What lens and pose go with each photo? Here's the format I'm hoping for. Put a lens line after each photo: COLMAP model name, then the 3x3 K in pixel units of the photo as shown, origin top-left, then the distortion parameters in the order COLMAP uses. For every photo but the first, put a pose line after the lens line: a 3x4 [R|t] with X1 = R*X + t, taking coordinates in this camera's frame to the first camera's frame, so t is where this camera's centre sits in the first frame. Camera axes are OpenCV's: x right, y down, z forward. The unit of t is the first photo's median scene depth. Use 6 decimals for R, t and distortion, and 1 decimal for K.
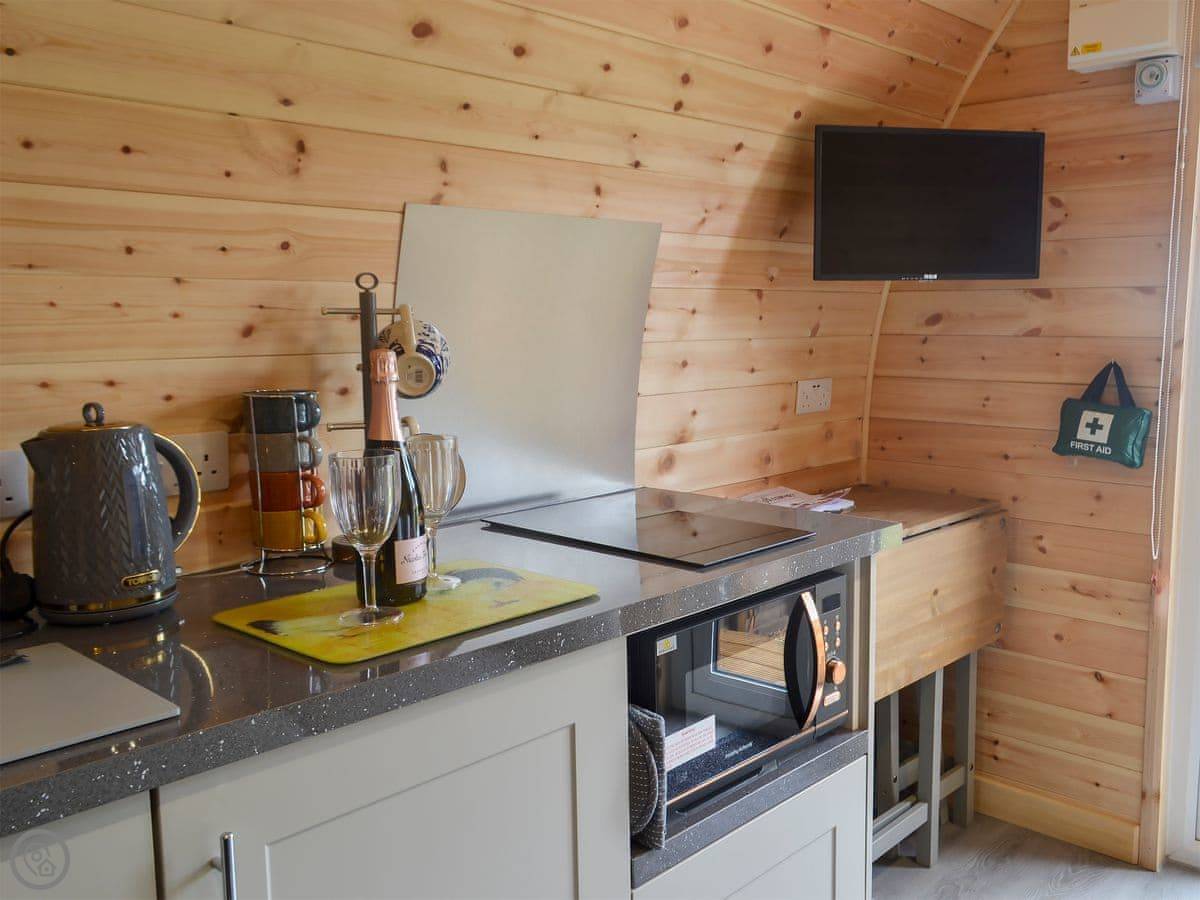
lens RADIAL K [[1079.8, 0, 600.8], [0, 1079.8, 466.0], [0, 0, 1]] dist [0.011429, -0.001368]
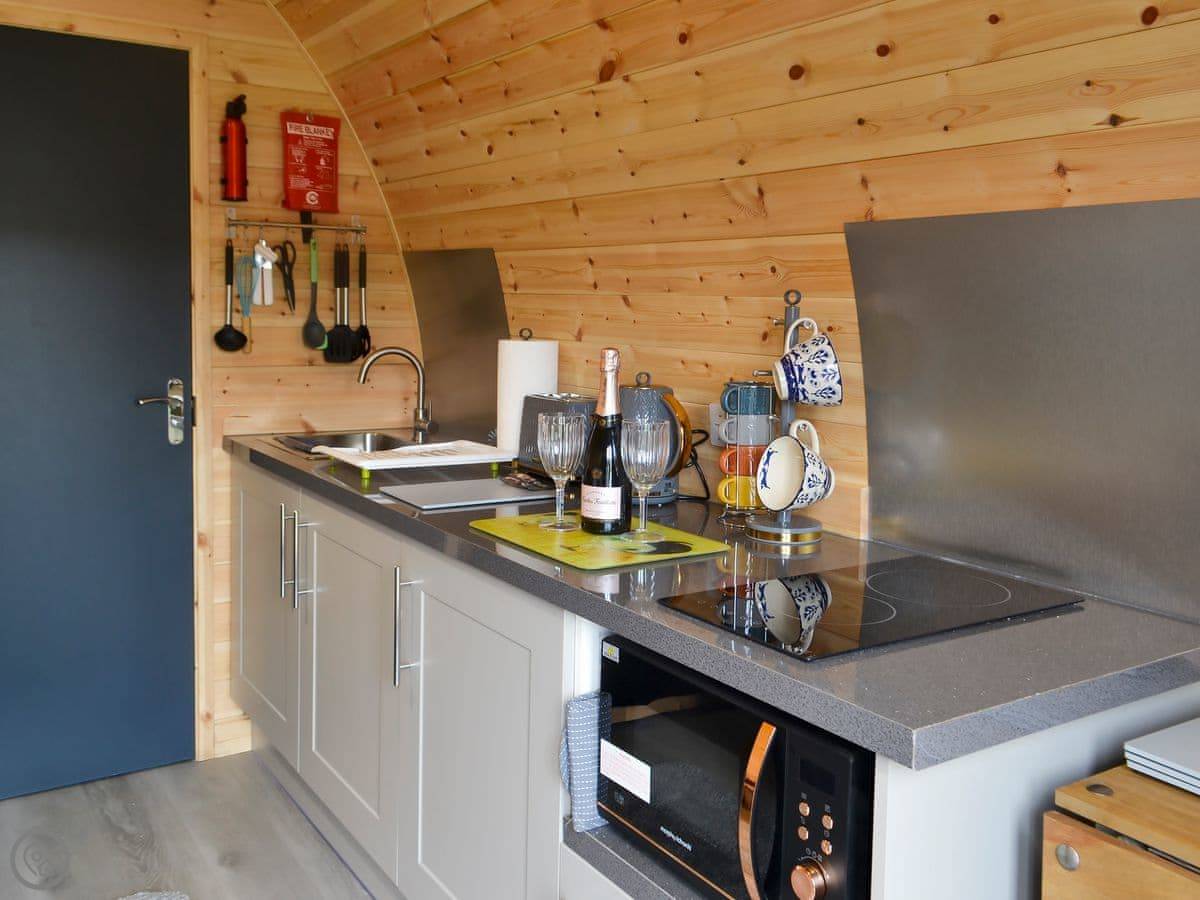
lens RADIAL K [[1087.4, 0, 599.3], [0, 1087.4, 389.9], [0, 0, 1]] dist [0.004385, 0.007170]
pose [[-0.222943, 0.082164, -0.971363, 0.607418], [-0.150644, 0.981568, 0.117602, -0.114556], [0.963121, 0.172548, -0.206456, 0.674685]]
